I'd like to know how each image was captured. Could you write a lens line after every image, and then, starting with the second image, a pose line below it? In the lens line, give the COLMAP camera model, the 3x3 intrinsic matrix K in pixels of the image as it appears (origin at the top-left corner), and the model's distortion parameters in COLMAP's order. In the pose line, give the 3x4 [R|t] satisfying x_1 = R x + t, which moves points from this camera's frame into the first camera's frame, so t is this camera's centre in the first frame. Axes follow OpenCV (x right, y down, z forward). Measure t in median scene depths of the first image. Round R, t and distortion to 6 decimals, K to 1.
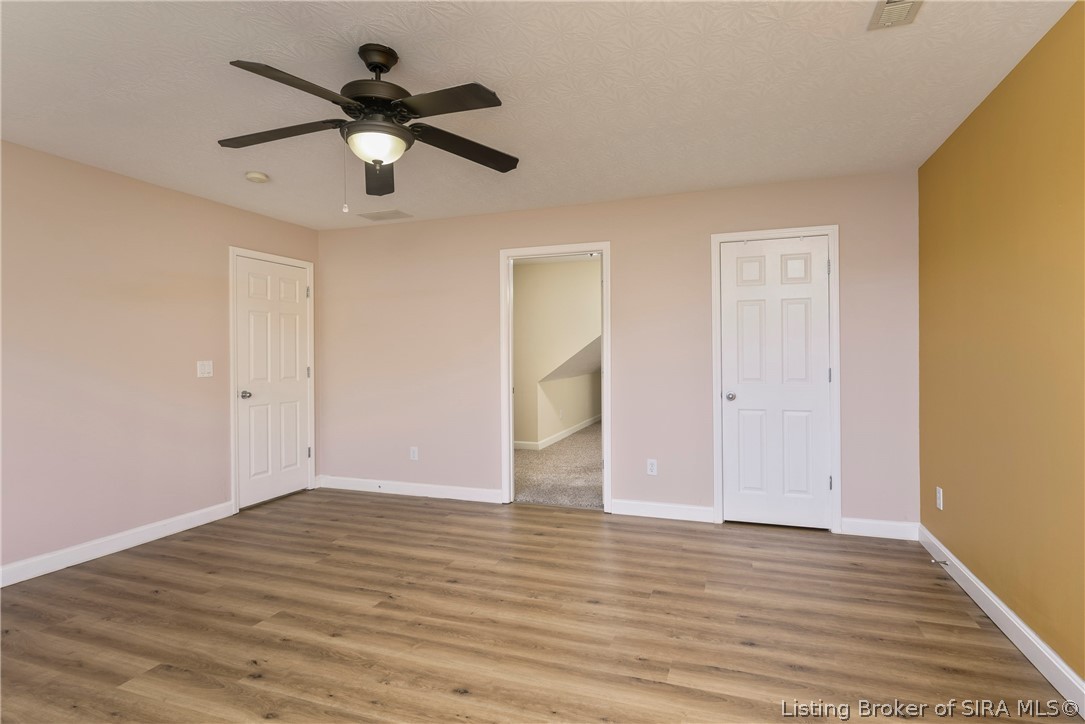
lens RADIAL K [[560.5, 0, 542.5], [0, 560.5, 362.0], [0, 0, 1]] dist [-0.002909, -0.000245]
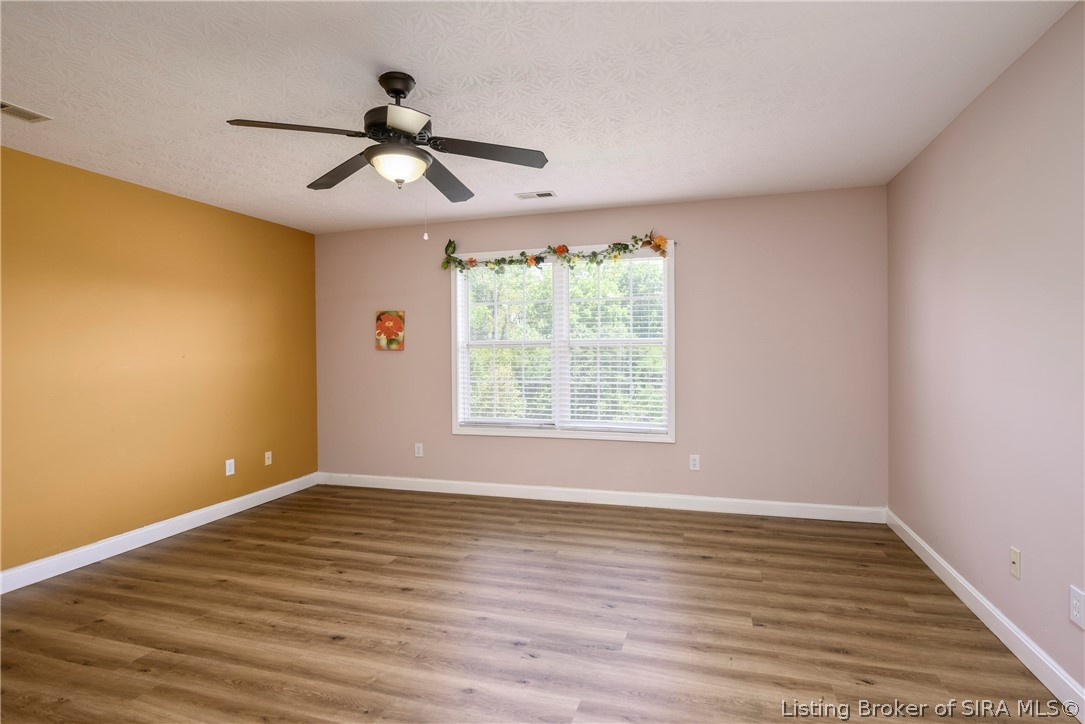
lens RADIAL K [[560.5, 0, 542.5], [0, 560.5, 362.0], [0, 0, 1]] dist [-0.002909, -0.000245]
pose [[-0.998952, 0.021107, -0.040607, -0.510794], [0.019546, 0.999069, 0.038459, -0.043469], [0.041381, 0.037626, -0.998435, 2.043211]]
